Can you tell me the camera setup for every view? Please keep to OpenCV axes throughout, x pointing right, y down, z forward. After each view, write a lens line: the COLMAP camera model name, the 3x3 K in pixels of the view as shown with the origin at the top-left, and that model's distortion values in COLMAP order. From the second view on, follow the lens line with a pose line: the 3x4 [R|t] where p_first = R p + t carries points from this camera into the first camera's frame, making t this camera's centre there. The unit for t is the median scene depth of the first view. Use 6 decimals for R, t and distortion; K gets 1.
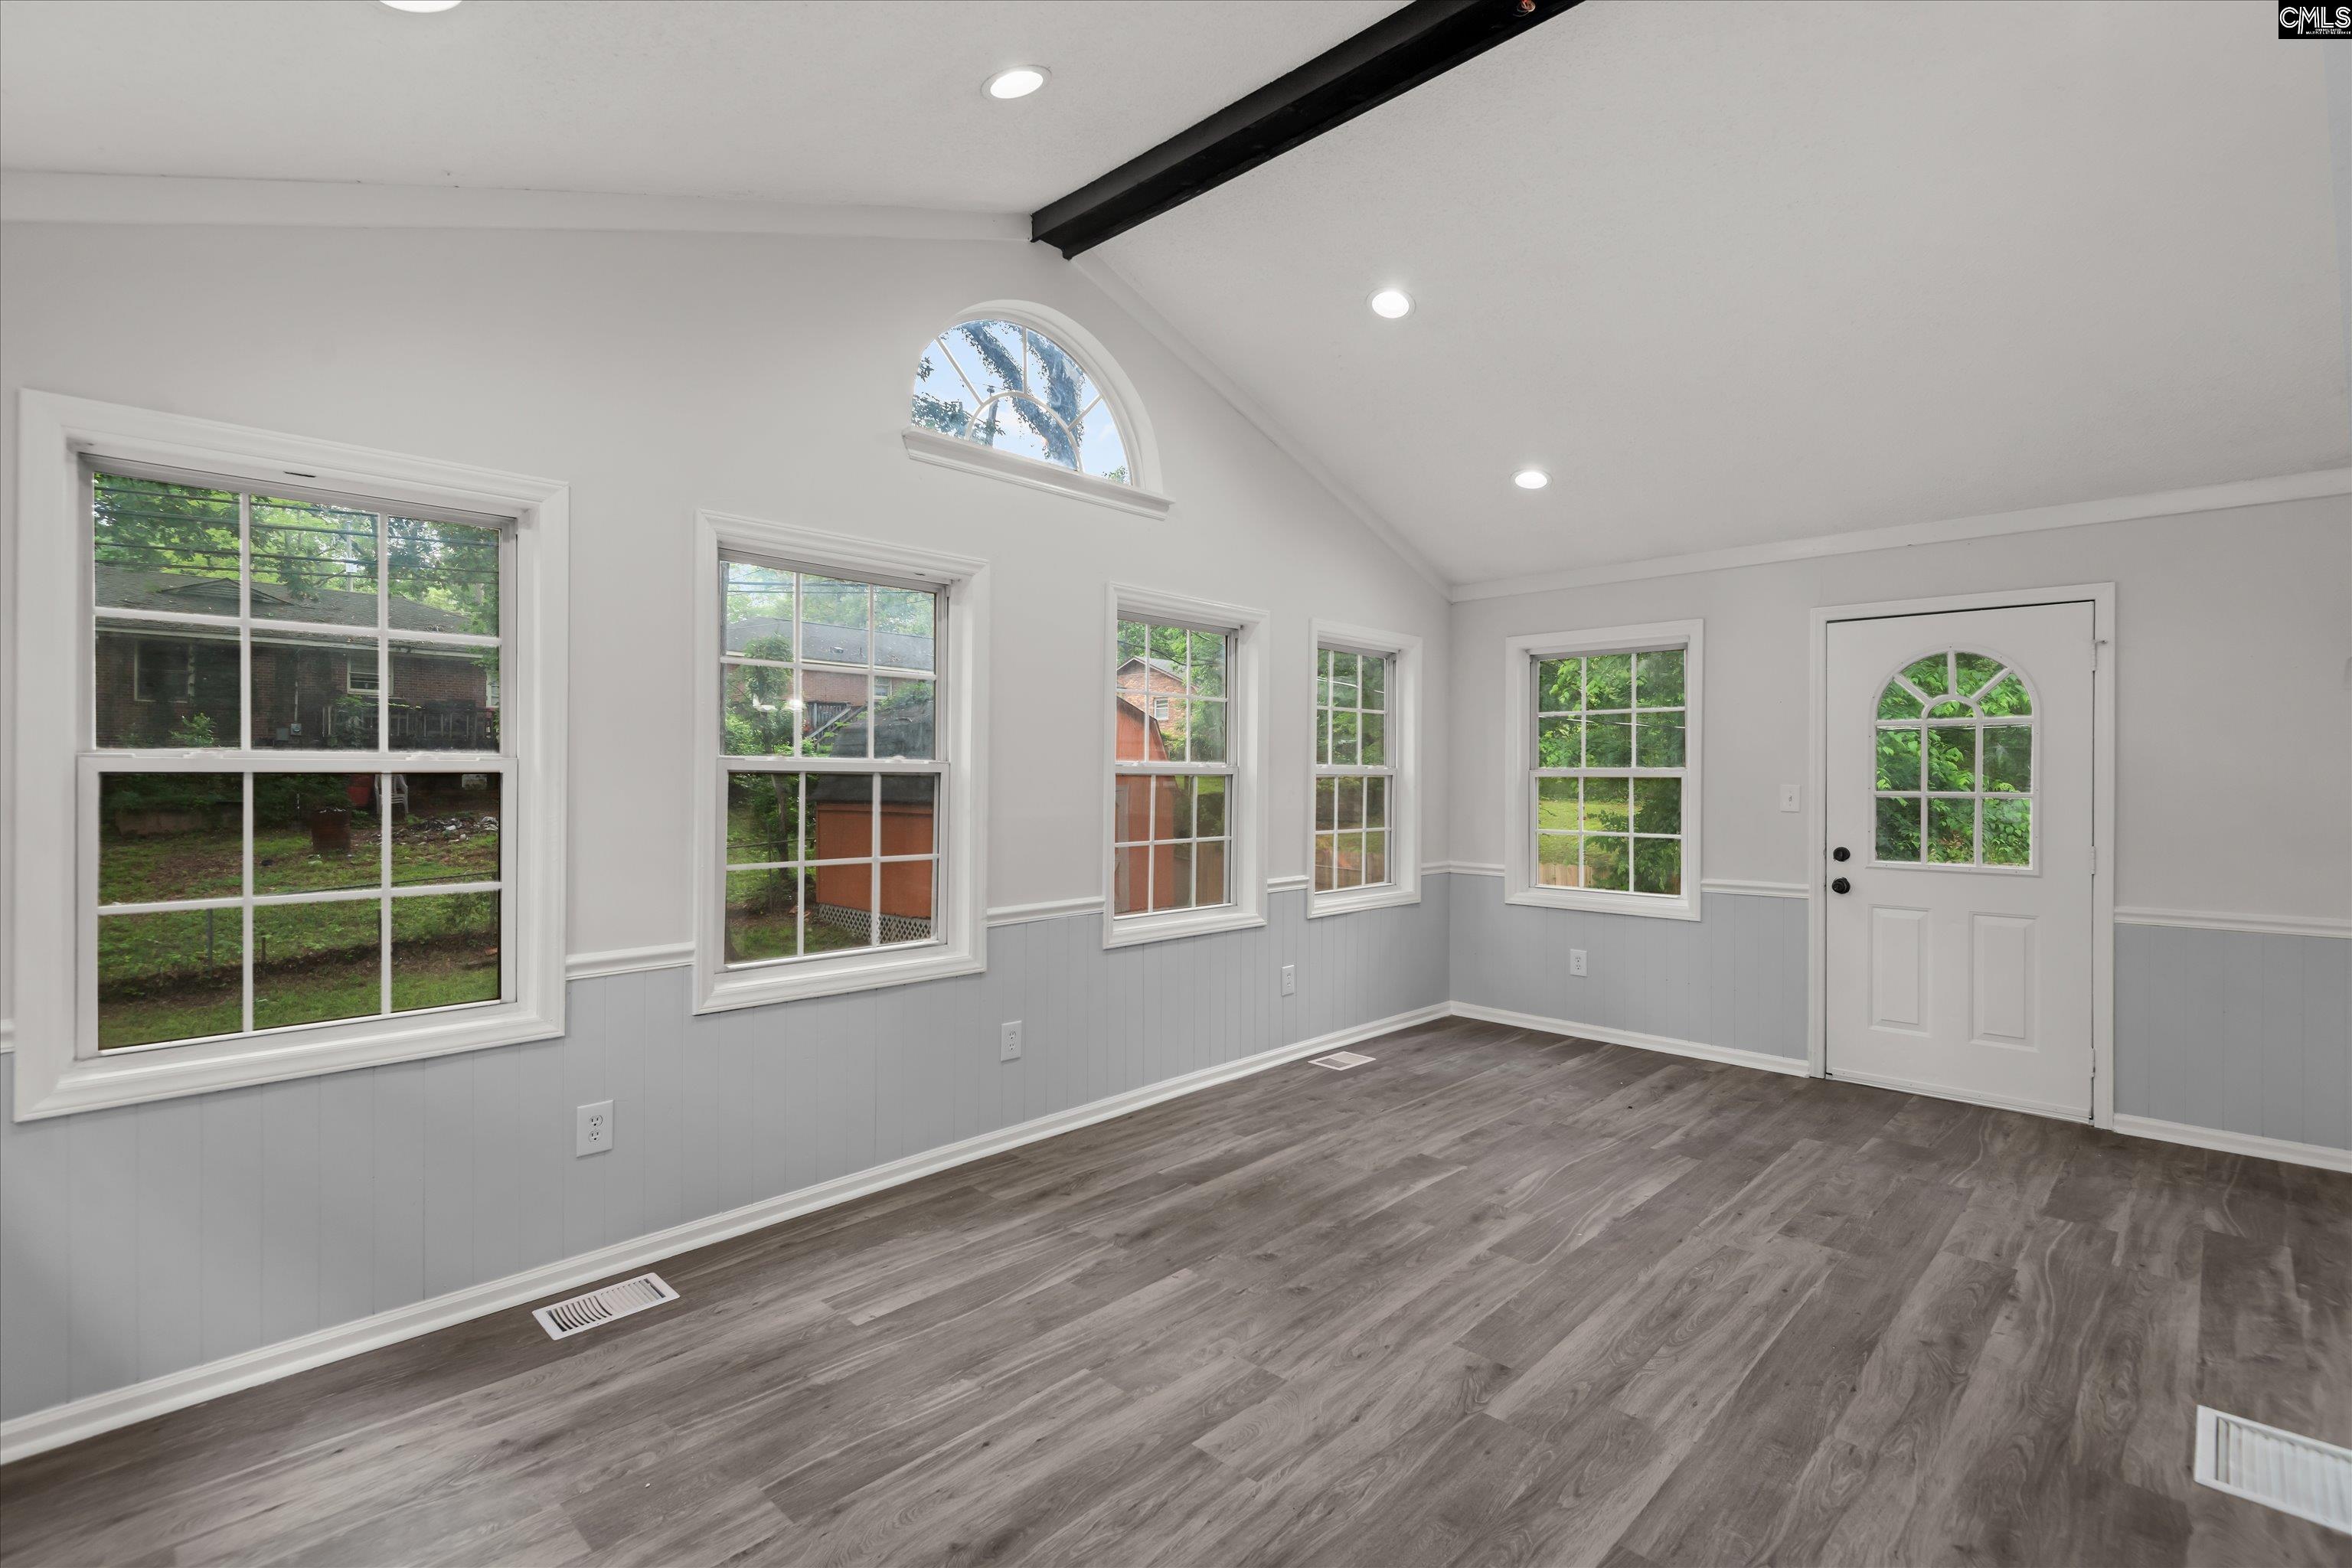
lens RADIAL K [[1075.5, 0, 1164.7], [0, 1075.5, 776.1], [0, 0, 1]] dist [0.024594, -0.015791]
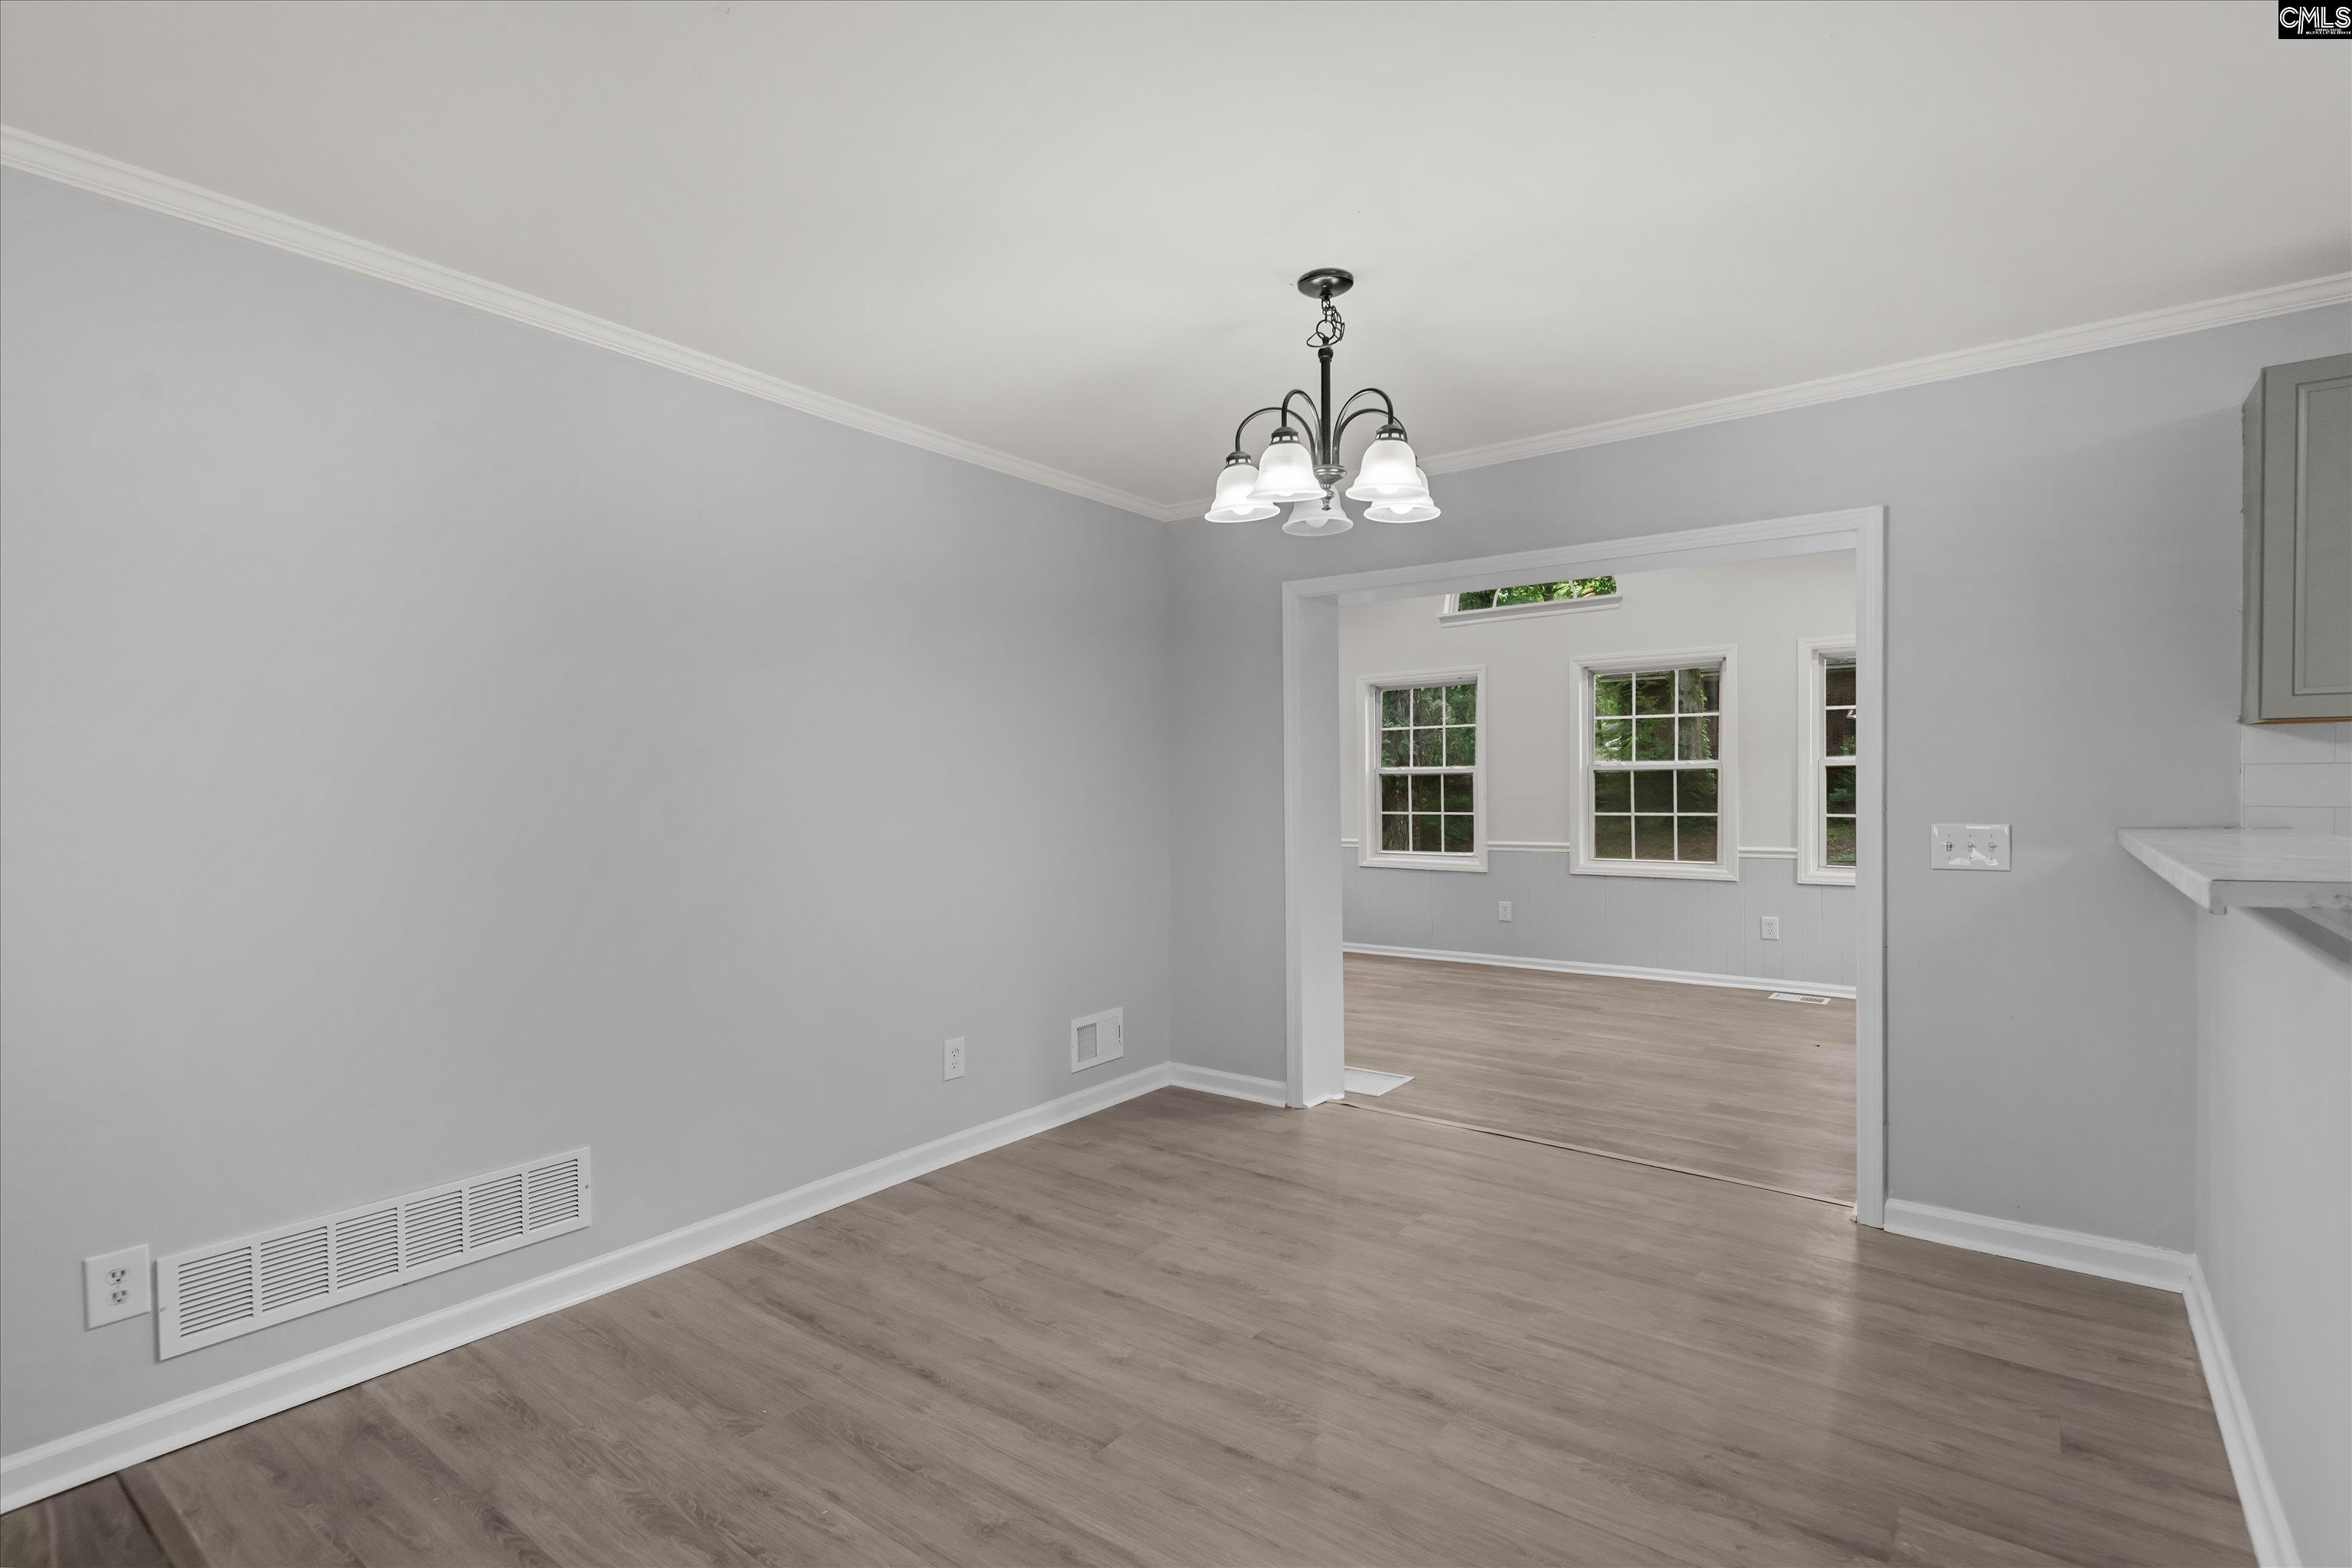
lens RADIAL K [[1103.3, 0, 1177.4], [0, 1103.3, 793.5], [0, 0, 1]] dist [0.026395, -0.016714]
pose [[0.121816, 0.005388, -0.992538, 2.117932], [0.008975, 0.999938, 0.006530, 0.021819], [0.992512, -0.009703, 0.121760, 0.221152]]
